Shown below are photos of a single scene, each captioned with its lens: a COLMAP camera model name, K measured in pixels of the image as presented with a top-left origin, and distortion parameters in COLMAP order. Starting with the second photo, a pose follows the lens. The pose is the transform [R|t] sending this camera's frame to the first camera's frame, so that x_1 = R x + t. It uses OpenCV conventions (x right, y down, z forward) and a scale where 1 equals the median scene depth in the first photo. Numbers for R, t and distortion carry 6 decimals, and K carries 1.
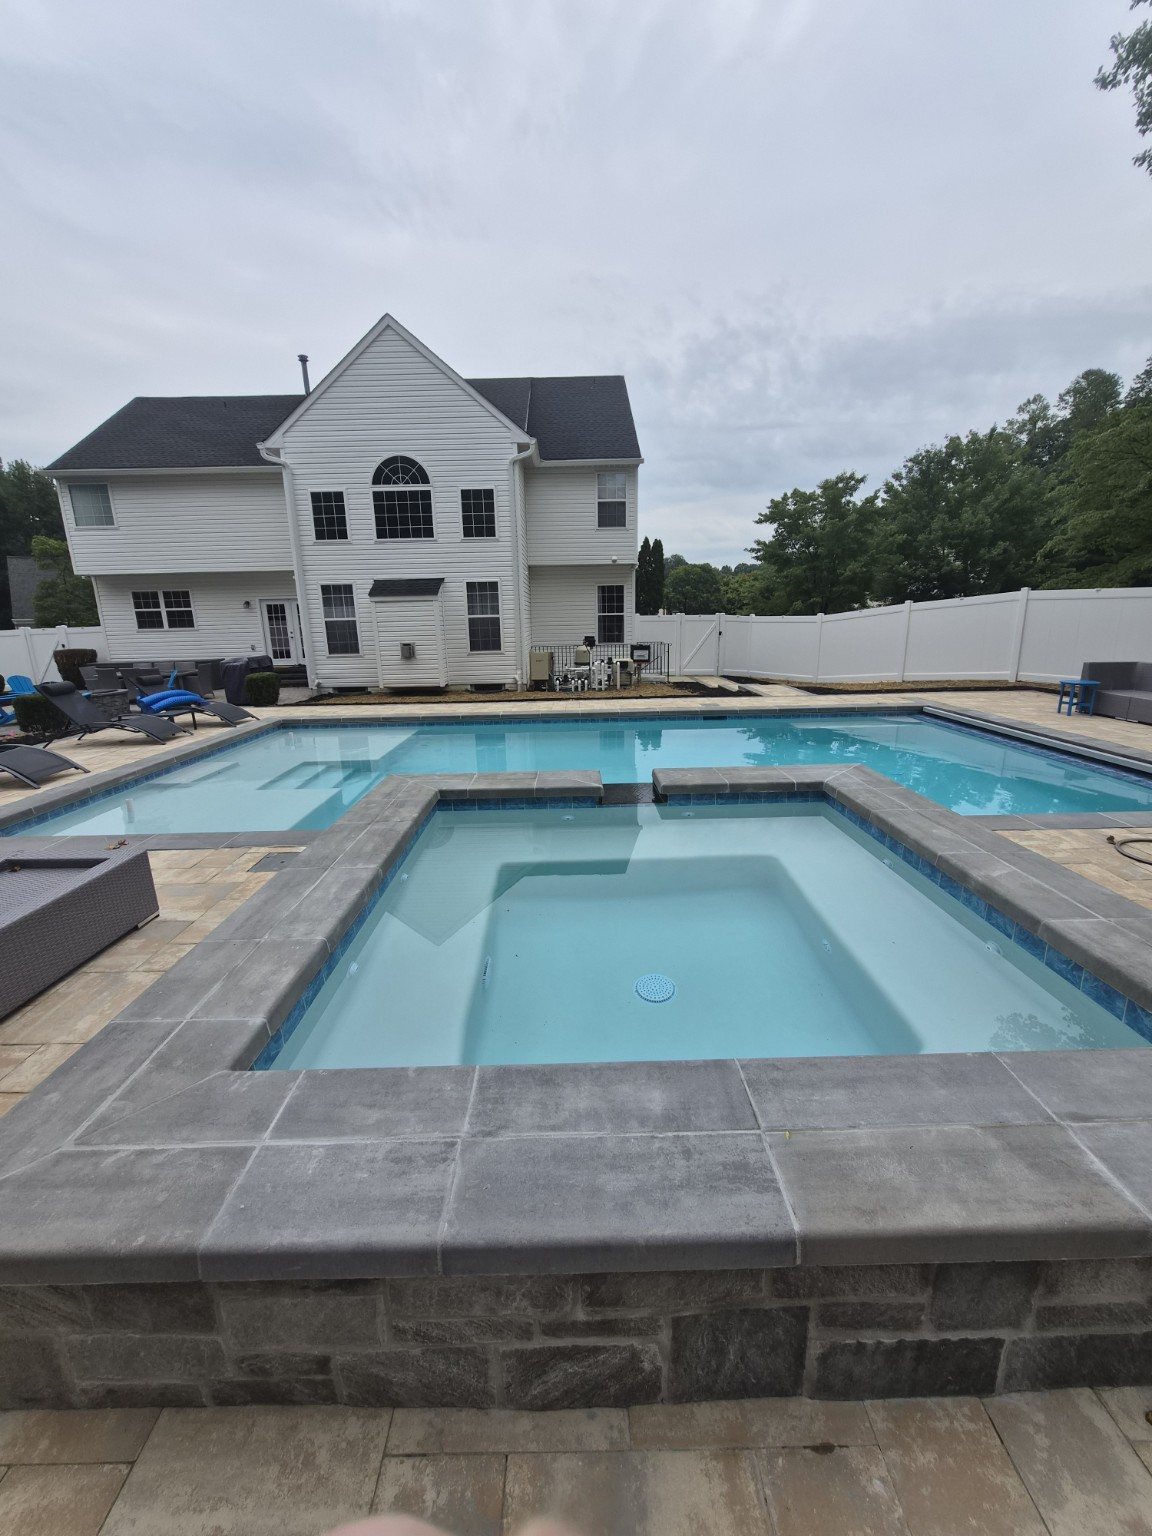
lens RADIAL K [[598.5, 0, 577.7], [0, 598.5, 766.4], [0, 0, 1]] dist [-0.001444, -0.000142]
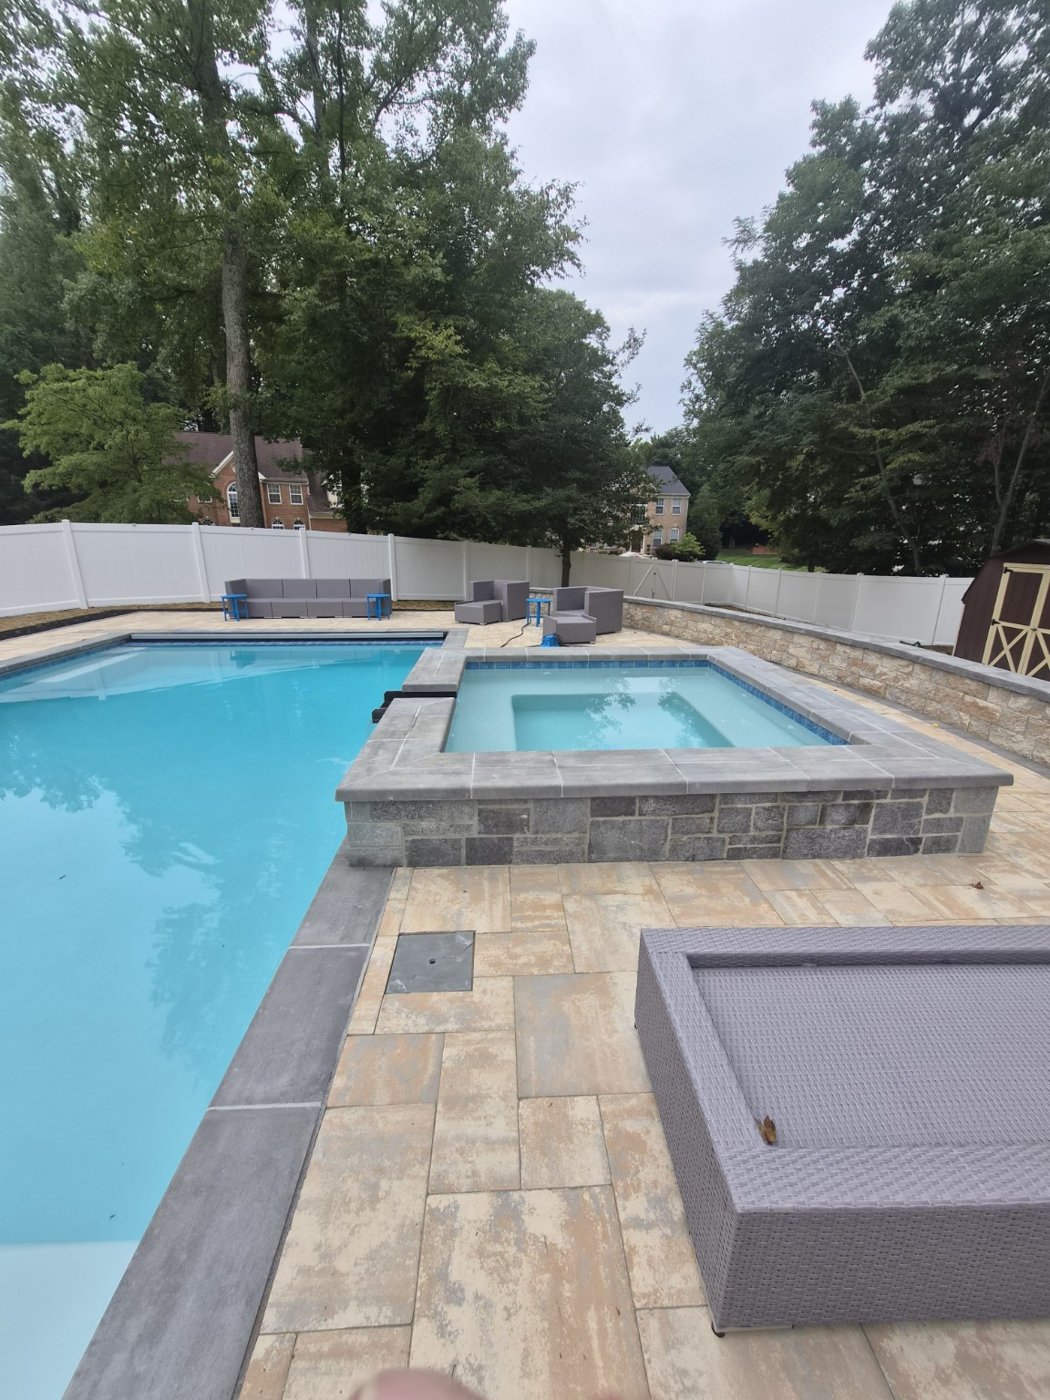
lens RADIAL K [[545.5, 0, 526.1], [0, 545.5, 696.7], [0, 0, 1]] dist [-0.001444, -0.000142]
pose [[-0.043618, -0.258482, 0.965031, -0.903567], [0.238098, 0.935427, 0.261314, -0.193004], [-0.970261, 0.241170, 0.020743, 0.793942]]
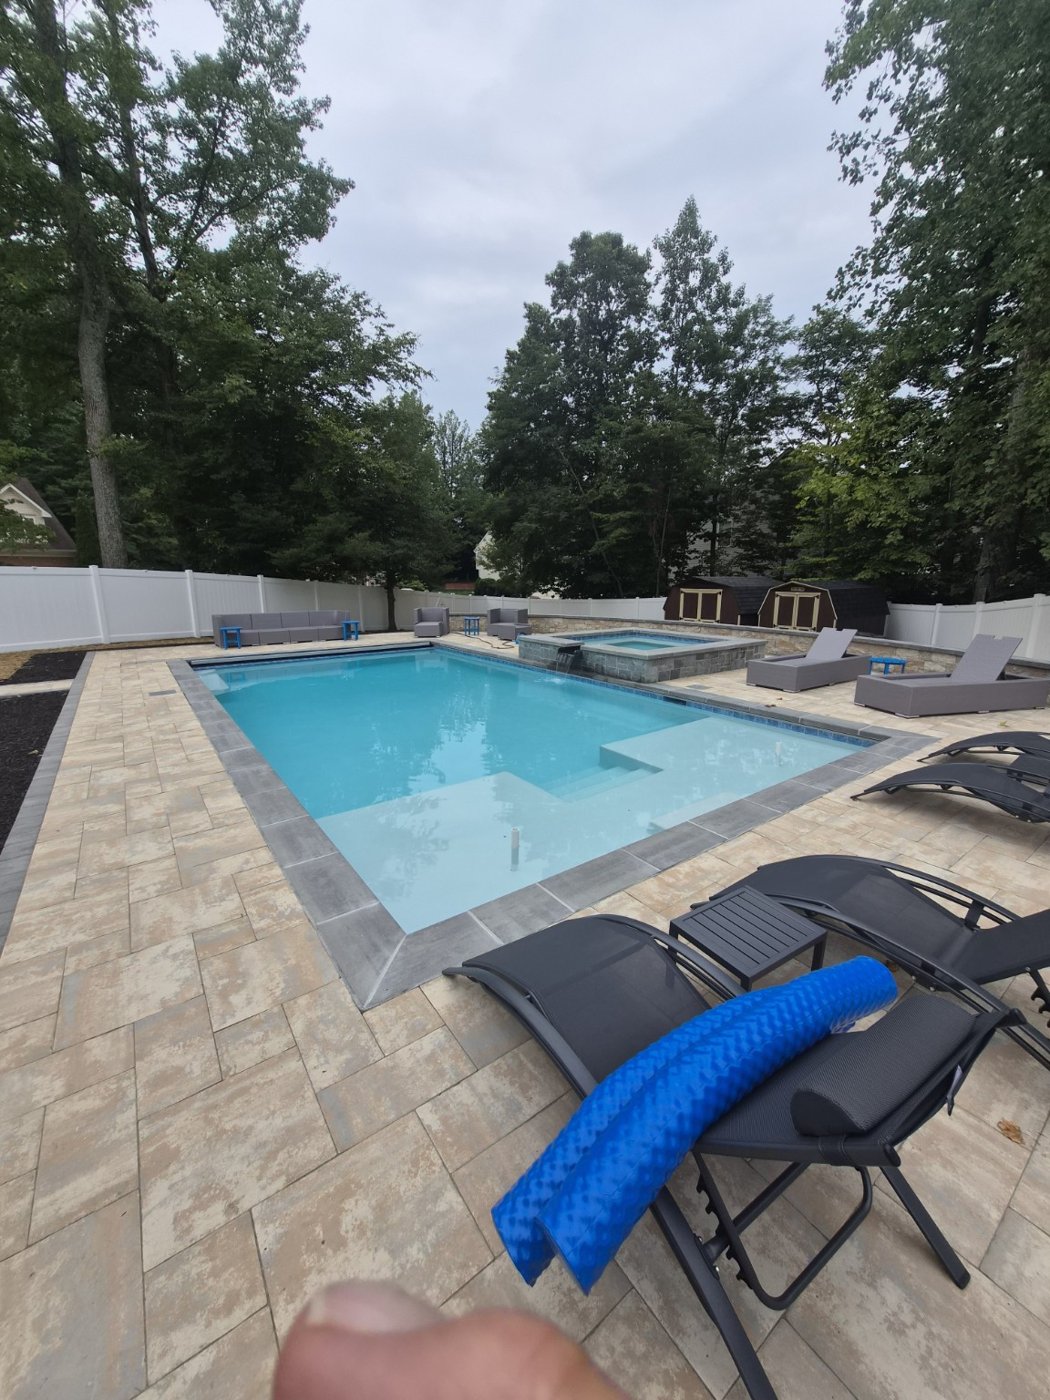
lens RADIAL K [[545.5, 0, 524.4], [0, 545.5, 699.8], [0, 0, 1]] dist [-0.001444, -0.000142]
pose [[-0.581467, -0.157414, 0.798196, -1.632115], [0.211008, 0.918351, 0.334824, -0.573627], [-0.785730, 0.363115, -0.500776, 2.344770]]
